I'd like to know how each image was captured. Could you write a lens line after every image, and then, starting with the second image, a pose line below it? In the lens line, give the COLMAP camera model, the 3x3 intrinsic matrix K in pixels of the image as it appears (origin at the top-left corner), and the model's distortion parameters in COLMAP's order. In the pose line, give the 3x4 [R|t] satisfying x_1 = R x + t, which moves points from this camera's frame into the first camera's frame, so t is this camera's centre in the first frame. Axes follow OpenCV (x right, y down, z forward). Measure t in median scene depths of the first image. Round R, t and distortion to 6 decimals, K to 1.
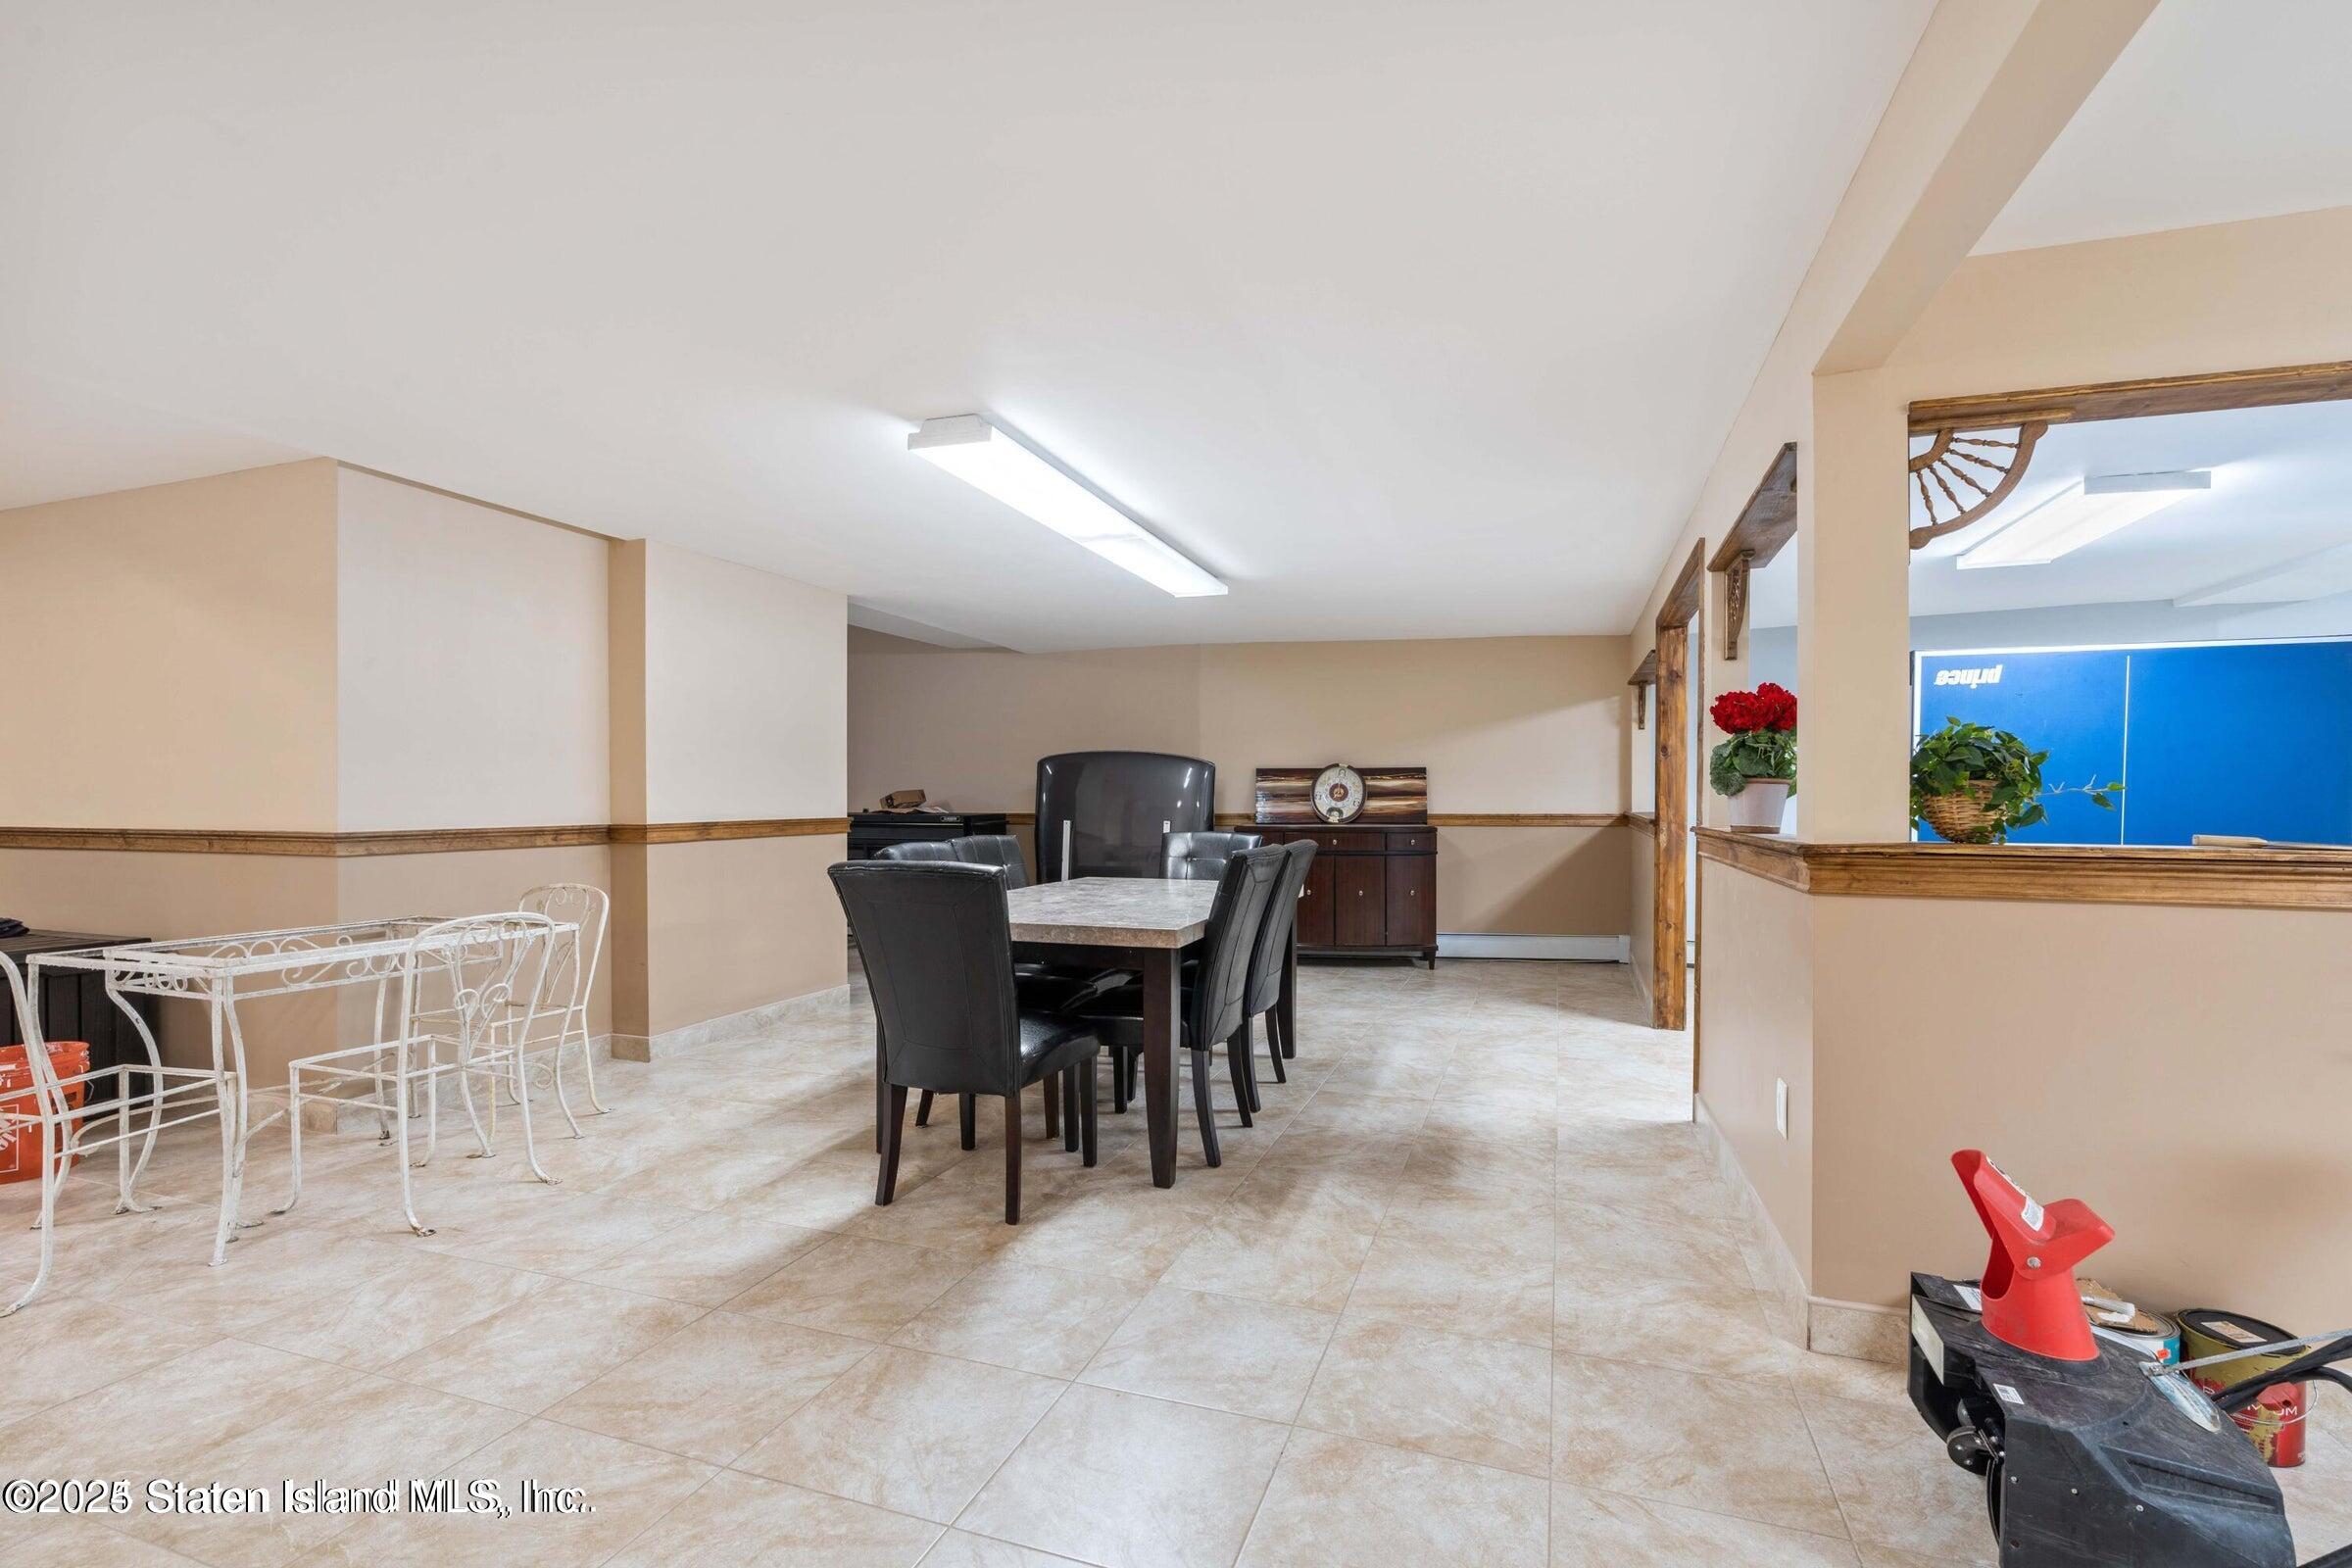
lens RADIAL K [[1066.6, 0, 1190.0], [0, 1066.6, 793.3], [0, 0, 1]] dist [-0.013519, 0.006209]
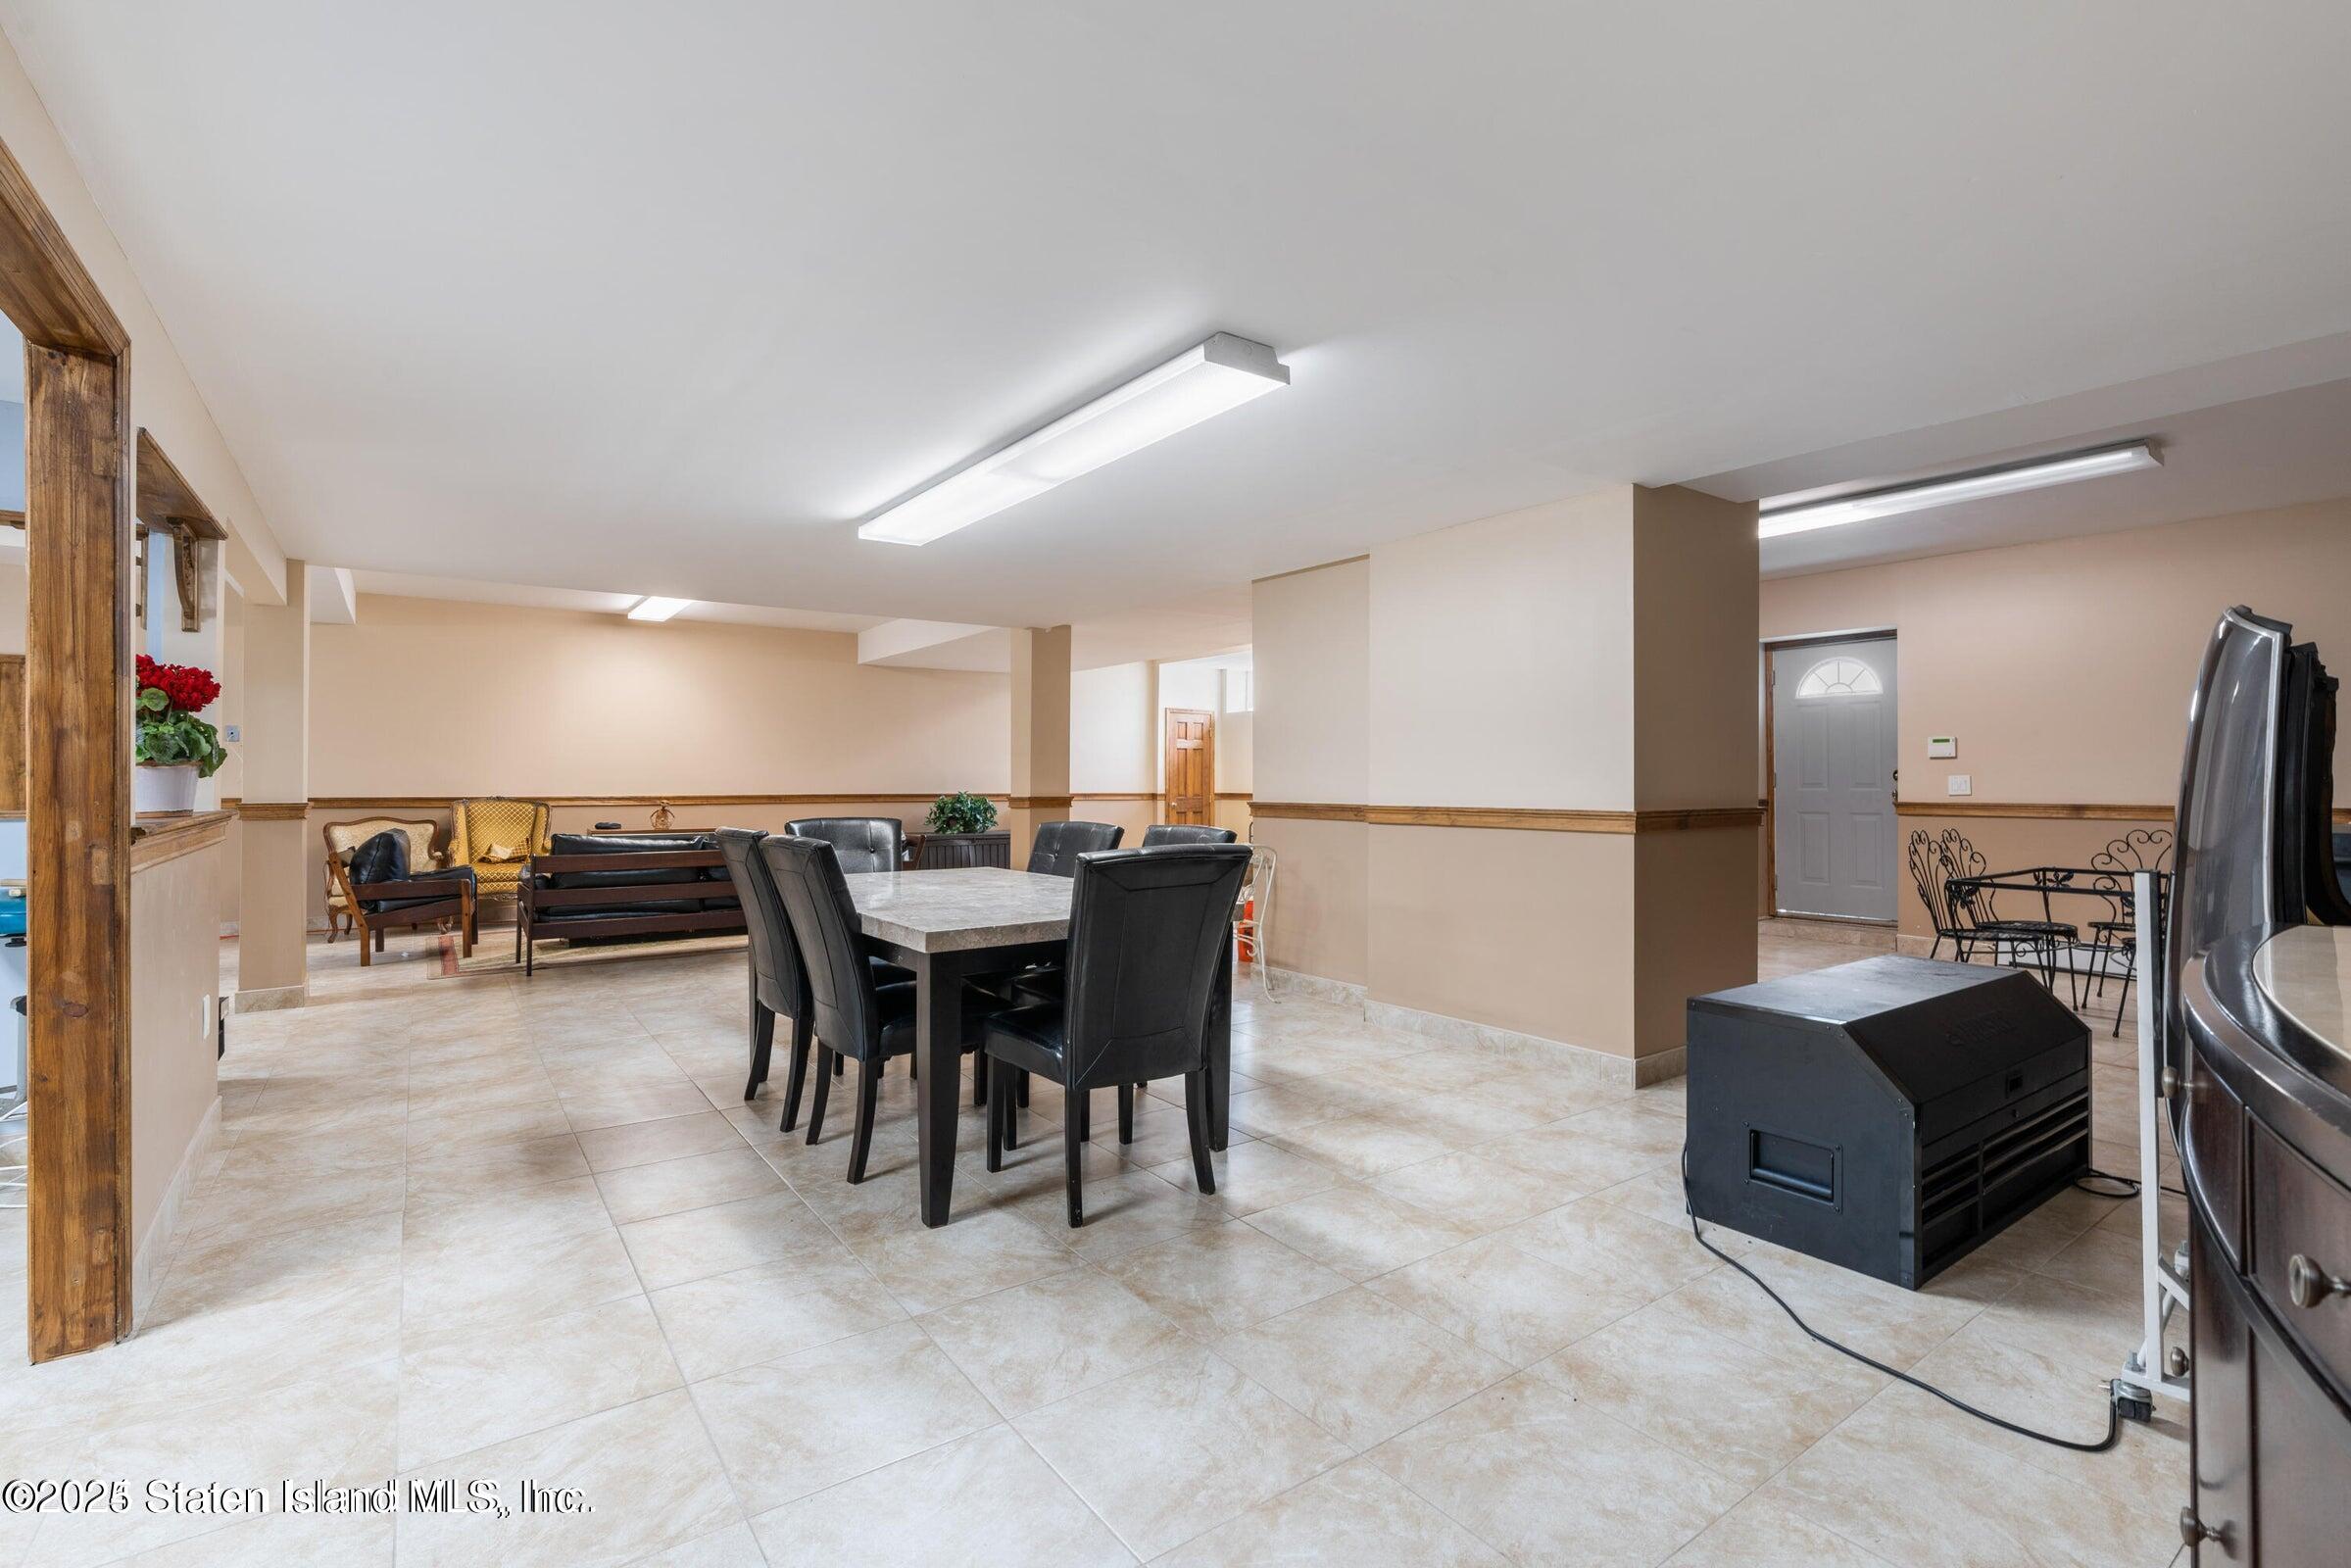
lens RADIAL K [[1066.1, 0, 1189.5], [0, 1066.1, 793.3], [0, 0, 1]] dist [-0.013519, 0.006209]
pose [[-0.569693, 0.008259, -0.821816, 0.583065], [0.003235, 0.999964, 0.007806, 0.006973], [0.821851, 0.001789, -0.569699, 1.712713]]
